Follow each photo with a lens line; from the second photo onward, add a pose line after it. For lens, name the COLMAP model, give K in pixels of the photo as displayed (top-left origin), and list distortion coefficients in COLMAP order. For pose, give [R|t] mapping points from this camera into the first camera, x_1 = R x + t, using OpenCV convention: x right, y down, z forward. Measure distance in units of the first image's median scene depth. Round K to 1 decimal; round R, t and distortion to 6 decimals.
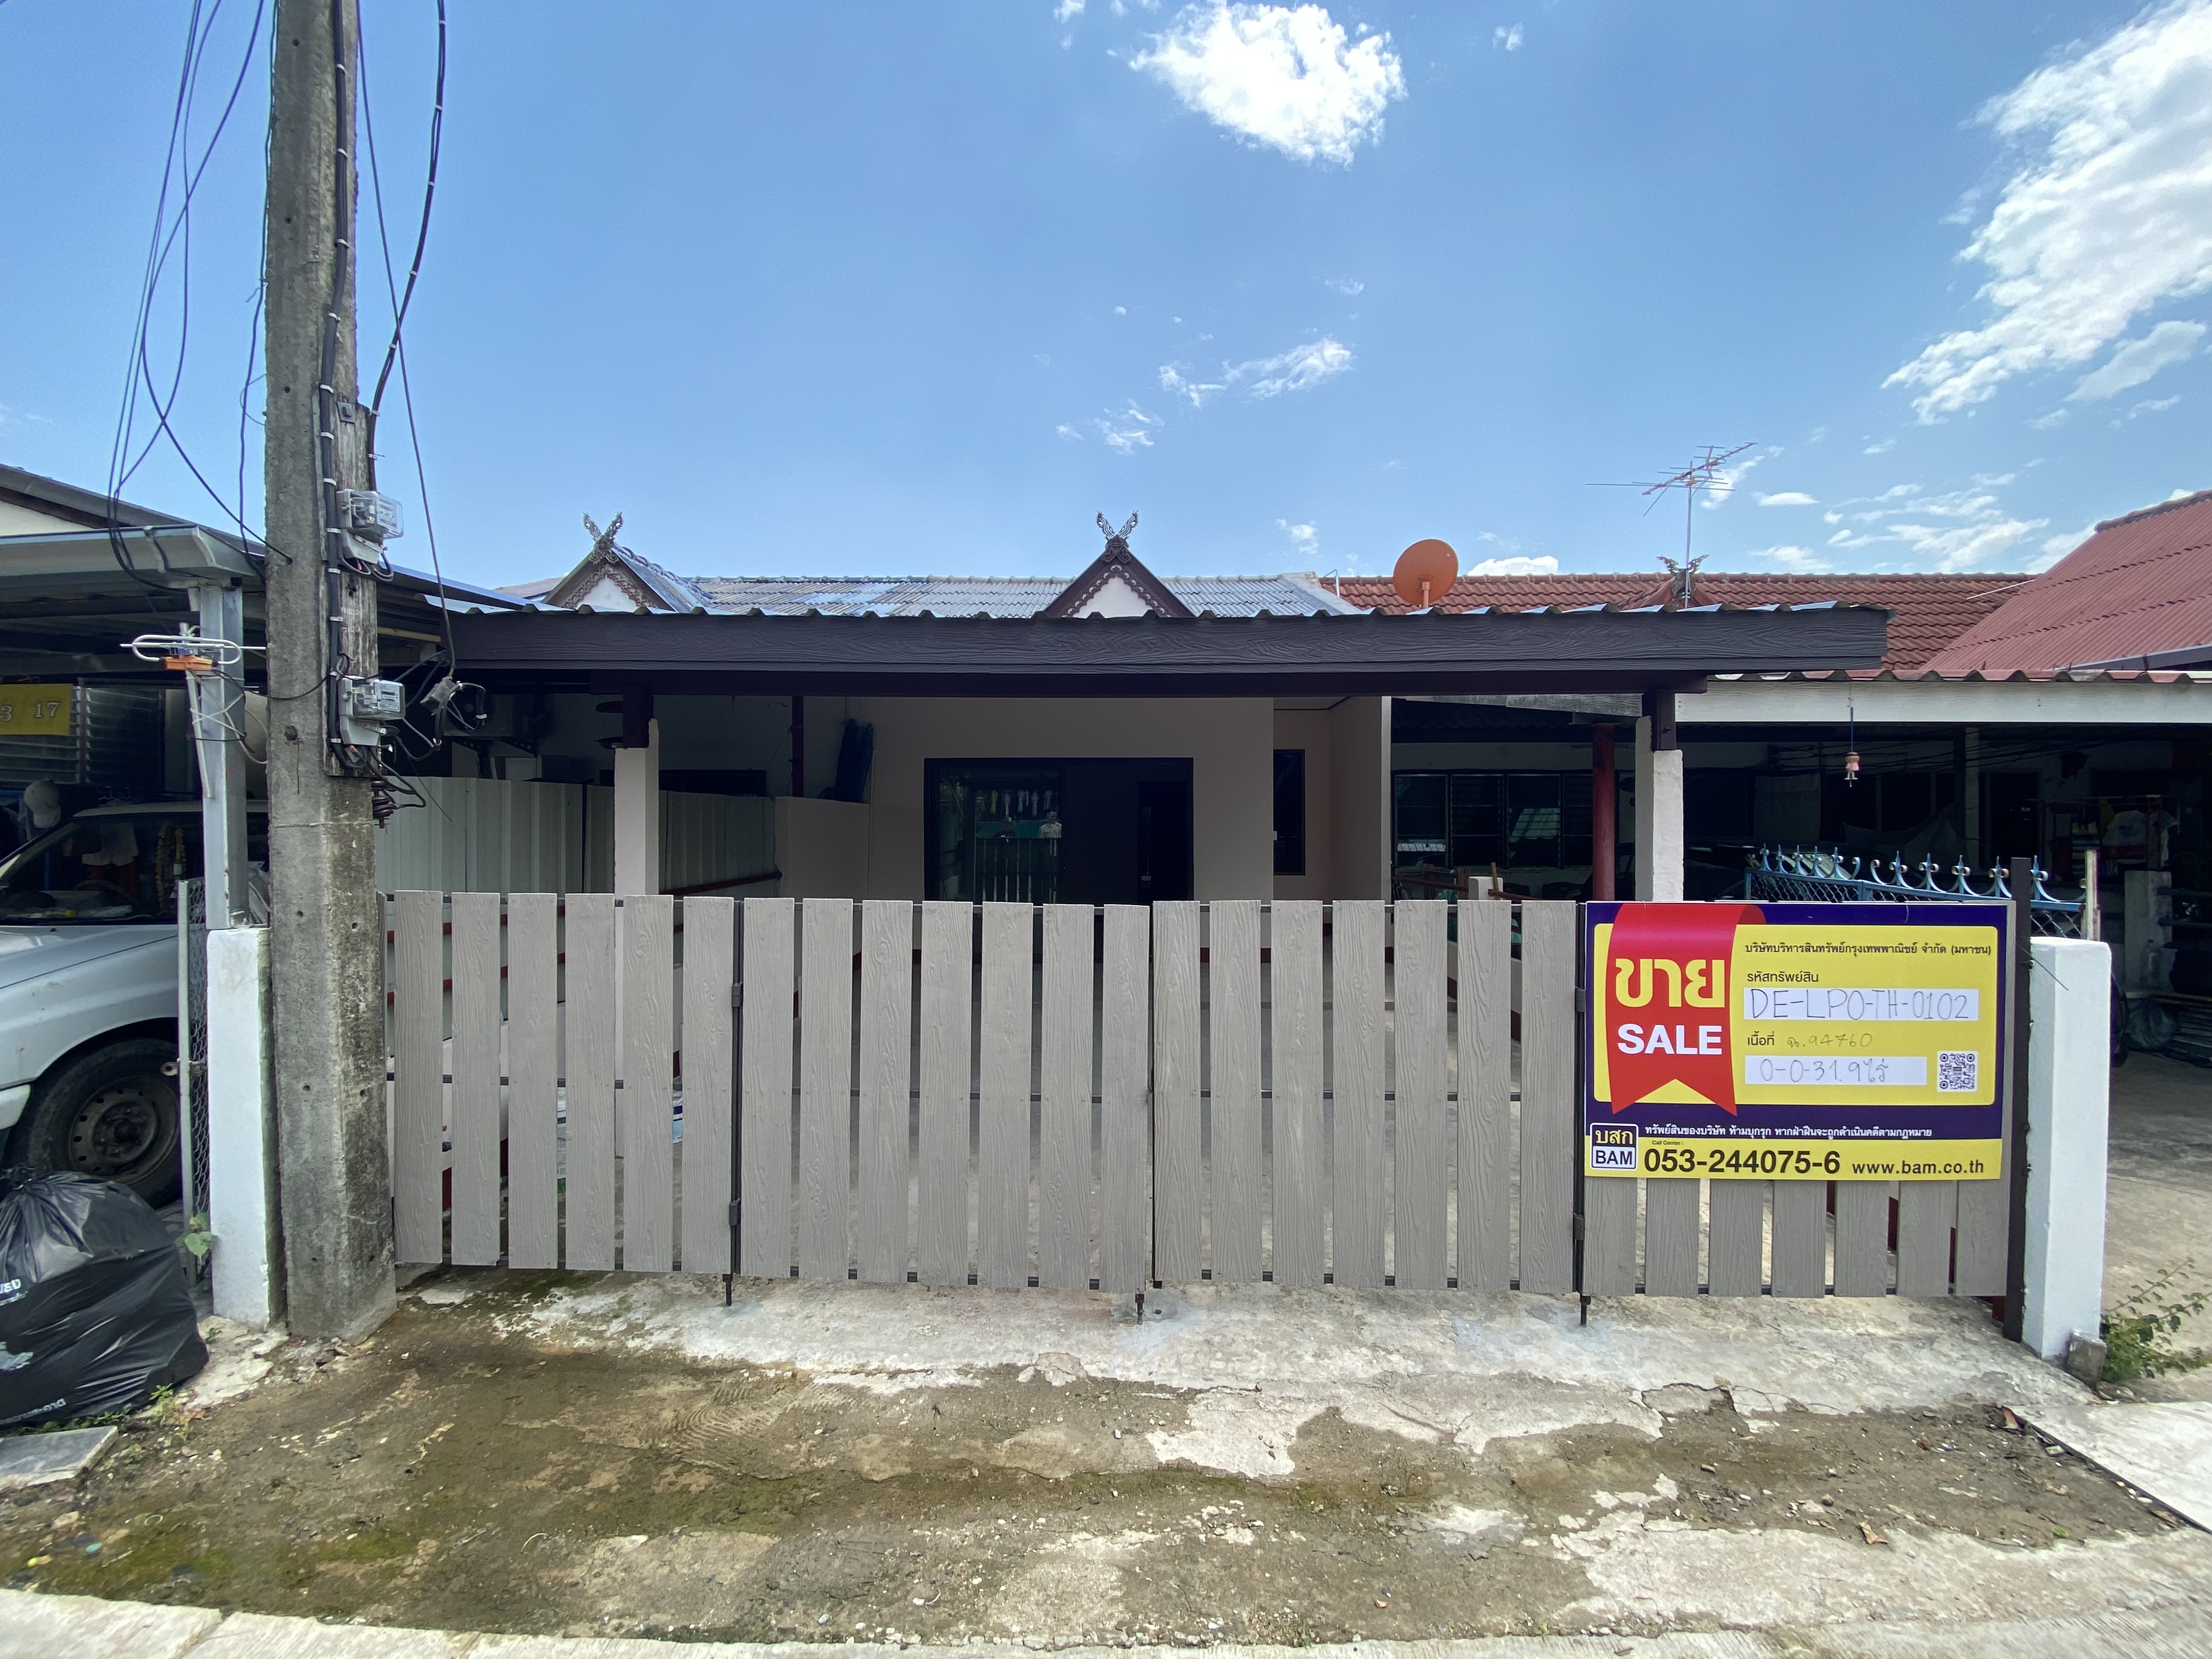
lens RADIAL K [[884.1, 0, 1107.6], [0, 884.1, 839.3], [0, 0, 1]] dist [0.001456, 0.000253]
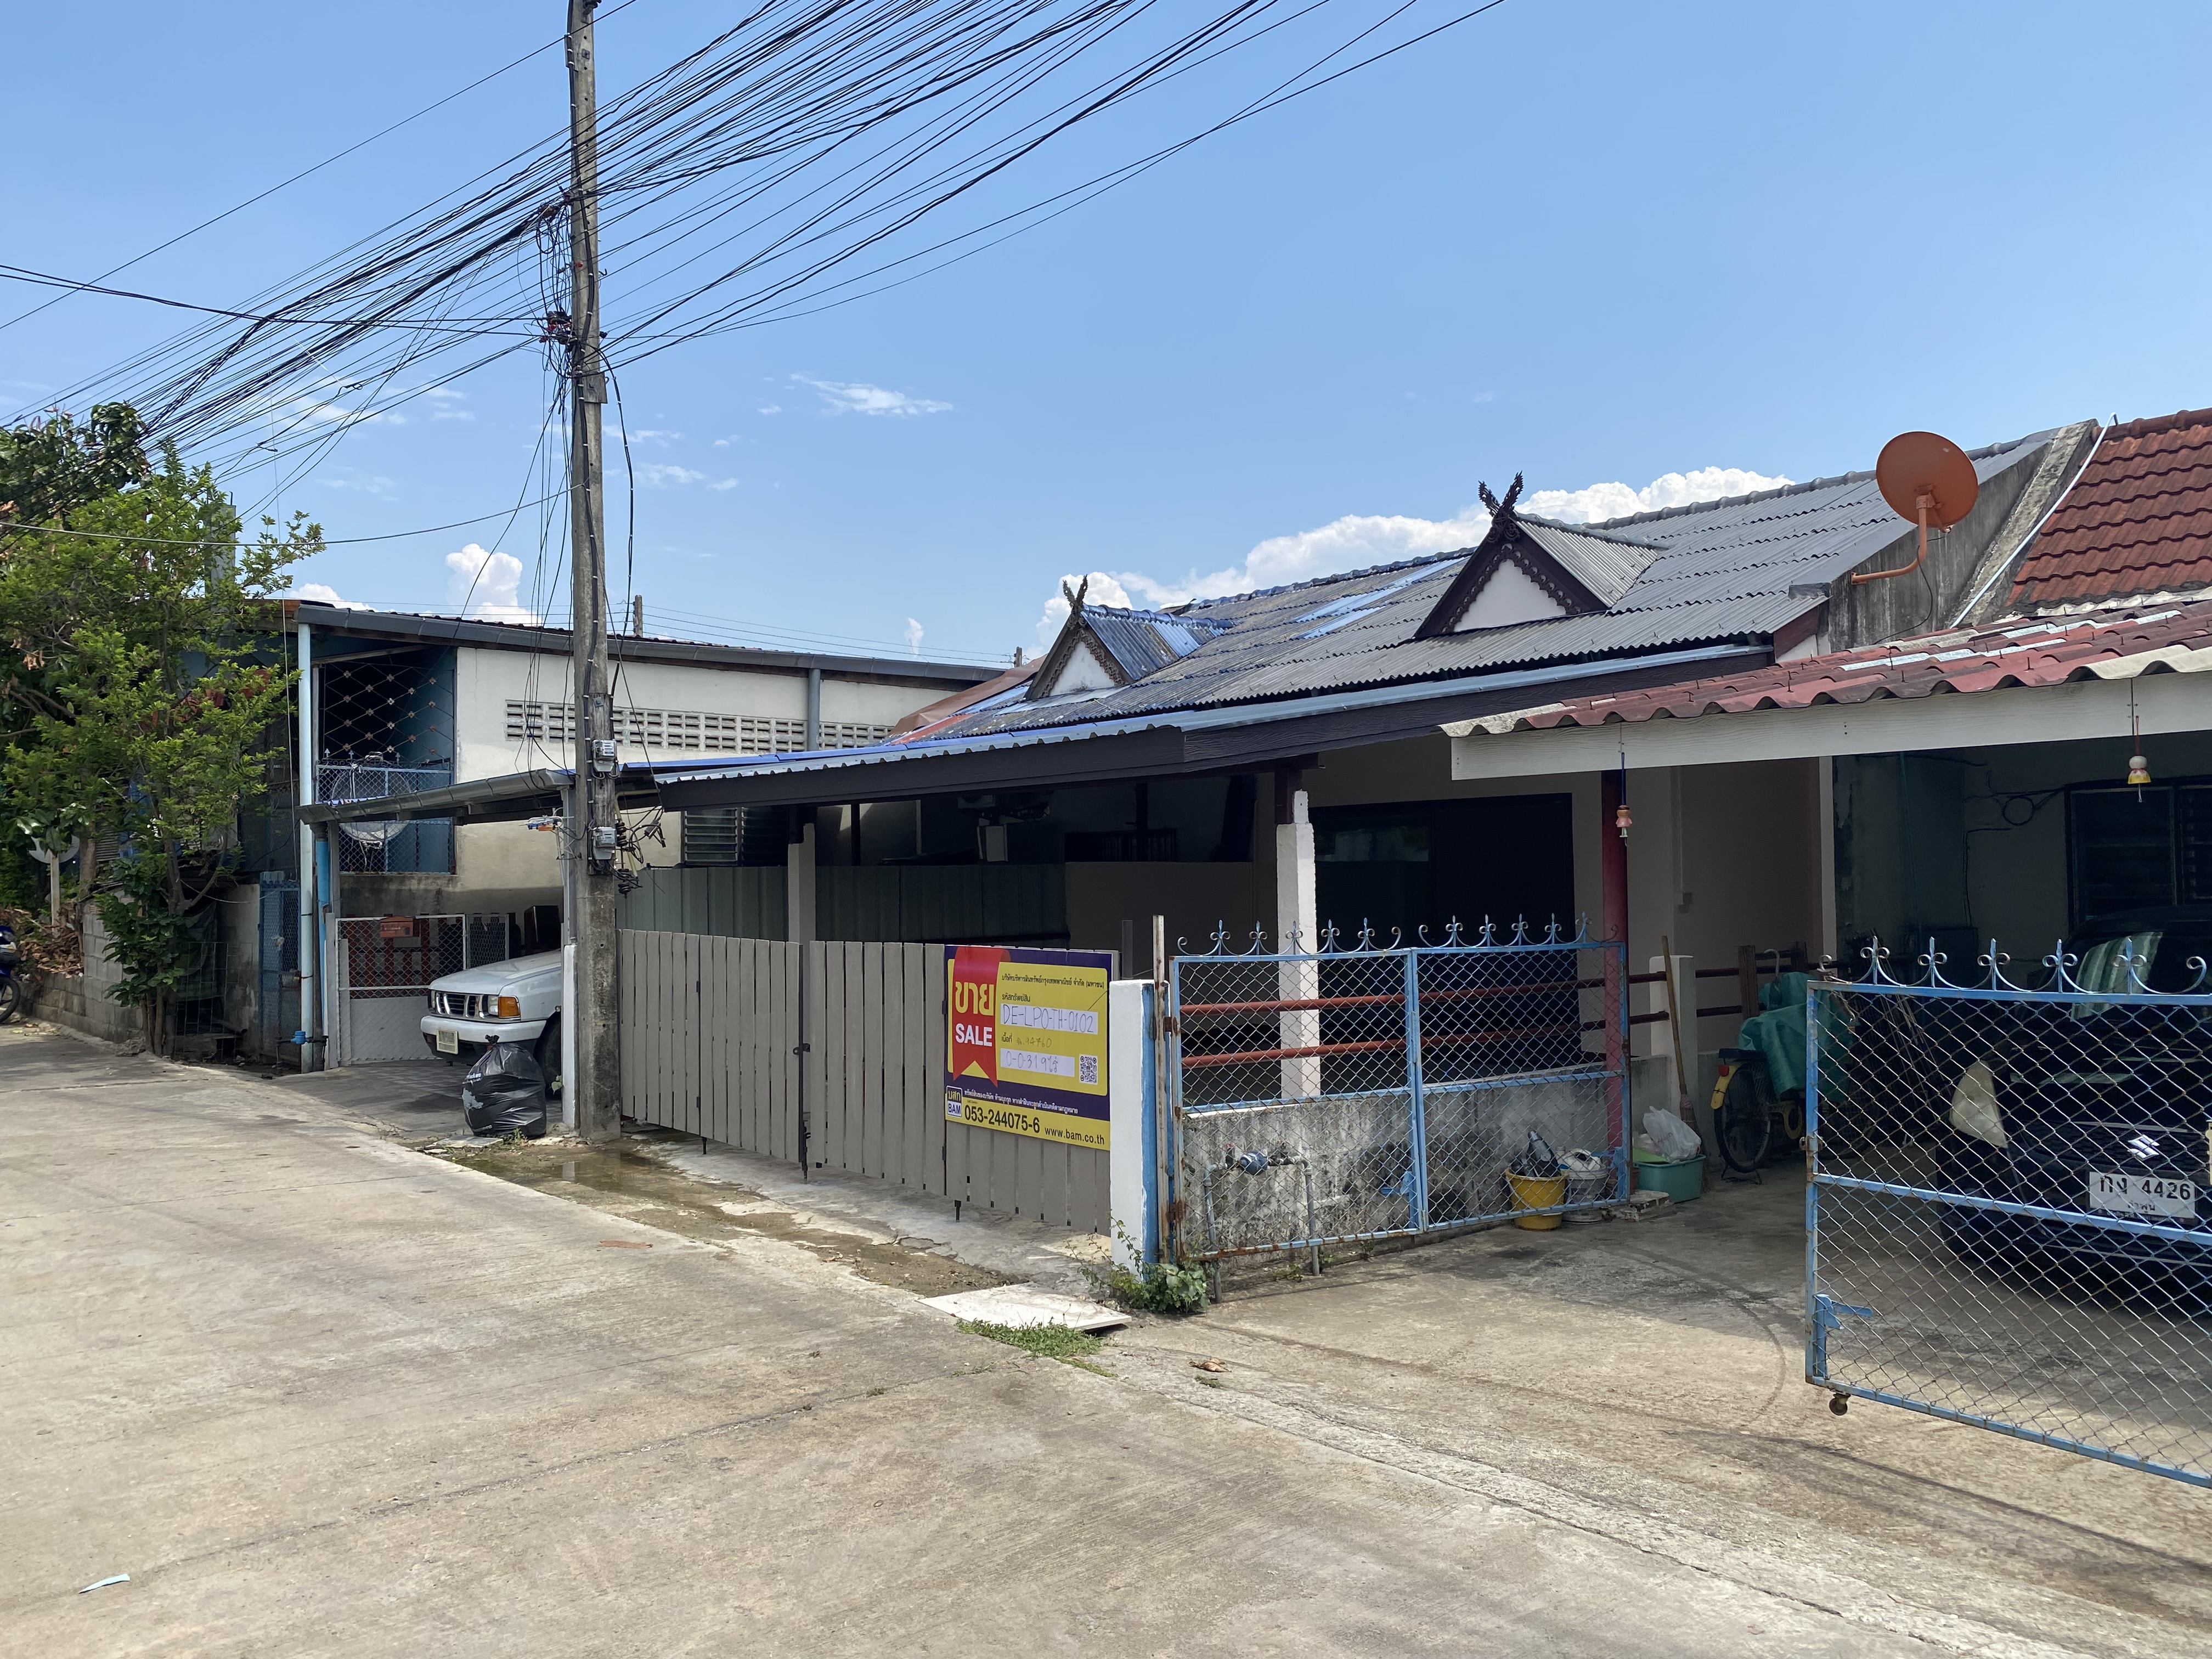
lens RADIAL K [[1694.5, 0, 1106.0], [0, 1694.5, 829.5], [0, 0, 1]] dist [0.122469, 0.000224]
pose [[0.640115, -0.029755, -0.767703, 2.856967], [0.003280, 0.999347, -0.035997, -0.023797], [0.768272, 0.020524, 0.639794, -0.683110]]
